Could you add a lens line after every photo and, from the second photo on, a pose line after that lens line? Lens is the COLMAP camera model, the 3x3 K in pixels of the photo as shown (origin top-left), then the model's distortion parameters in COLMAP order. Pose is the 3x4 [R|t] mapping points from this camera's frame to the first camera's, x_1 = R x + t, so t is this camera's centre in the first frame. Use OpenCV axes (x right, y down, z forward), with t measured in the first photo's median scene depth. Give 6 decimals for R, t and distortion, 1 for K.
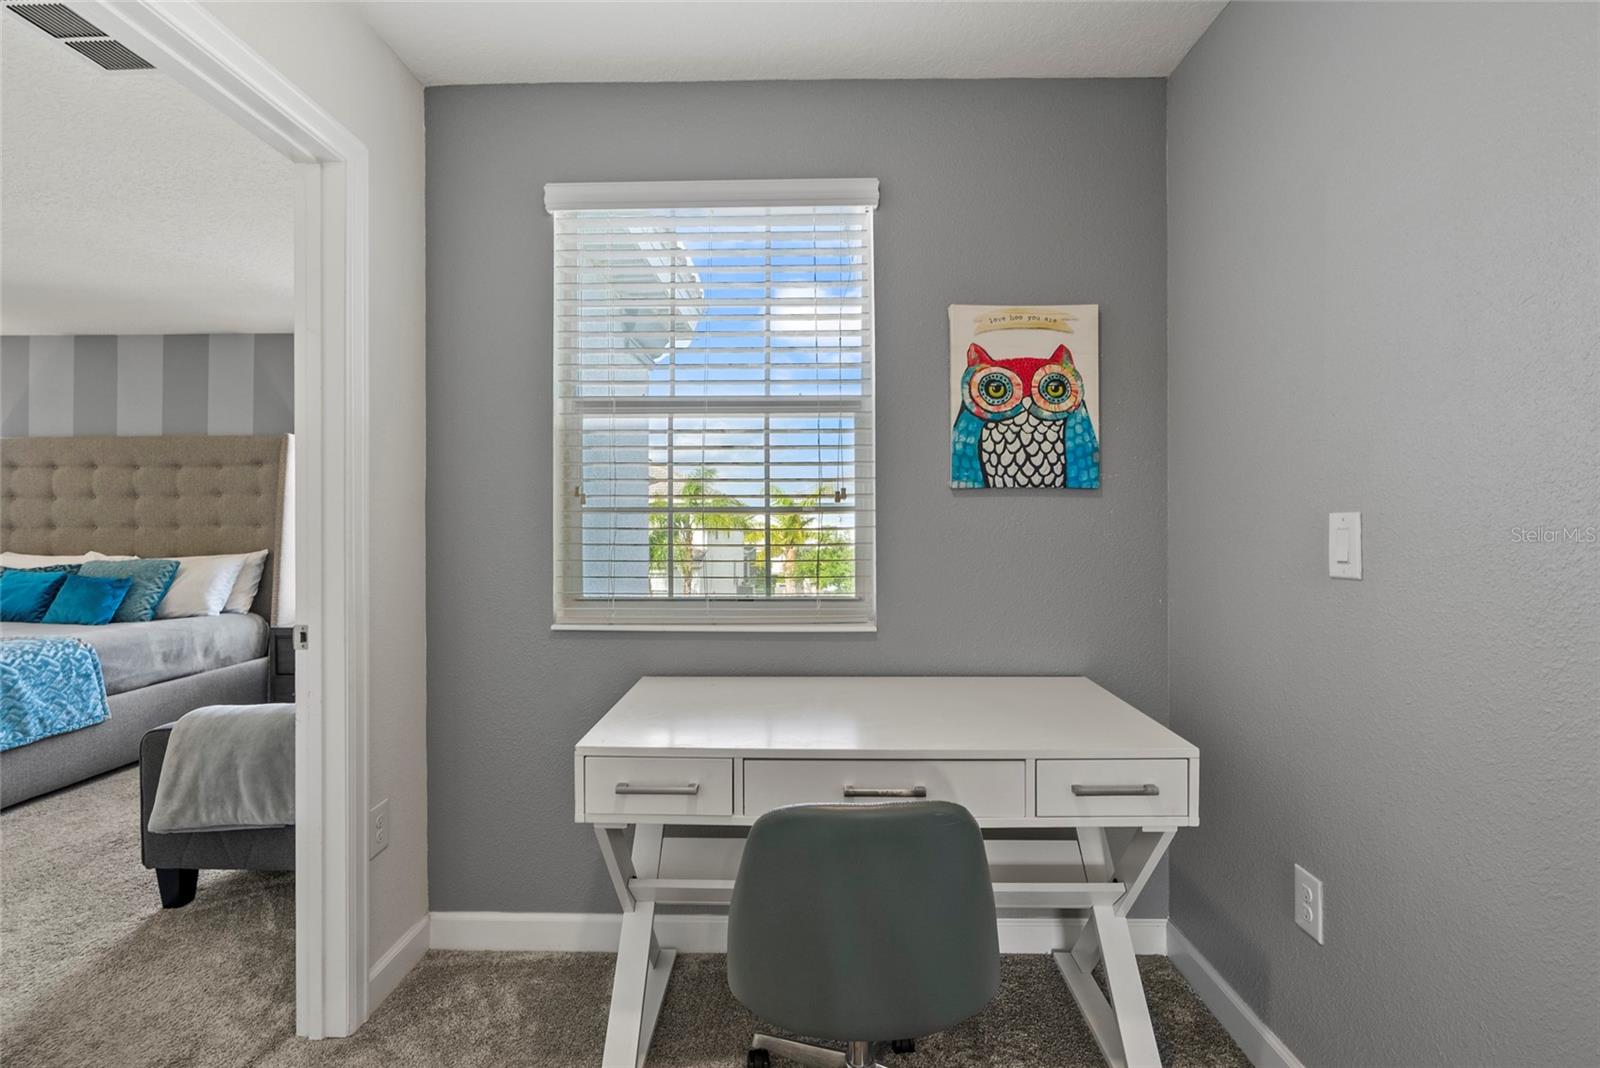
lens RADIAL K [[726.7, 0, 774.0], [0, 726.7, 517.6], [0, 0, 1]] dist [-0.009926, 0.001739]
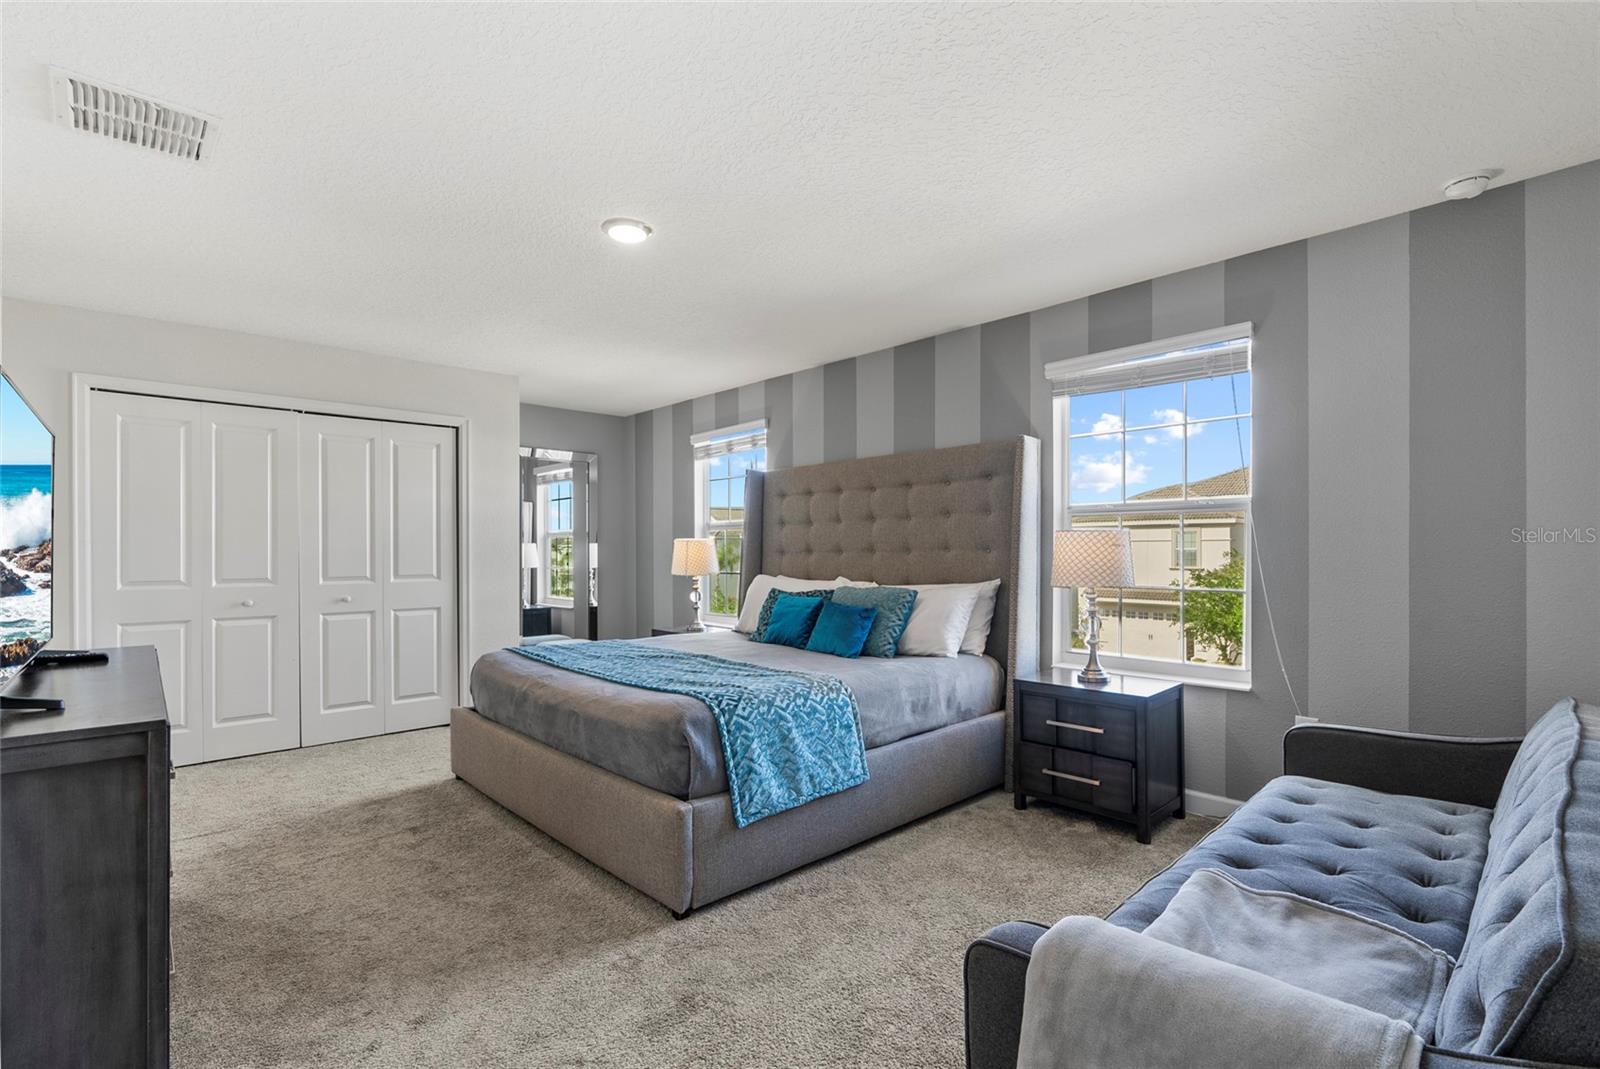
lens RADIAL K [[726.7, 0, 803.6], [0, 726.7, 540.2], [0, 0, 1]] dist [-0.009926, 0.001739]
pose [[0.710395, -0.011612, -0.703708, -0.311287], [0.008022, 0.999933, -0.008401, 0.005508], [0.703758, 0.000323, 0.710440, 0.286704]]
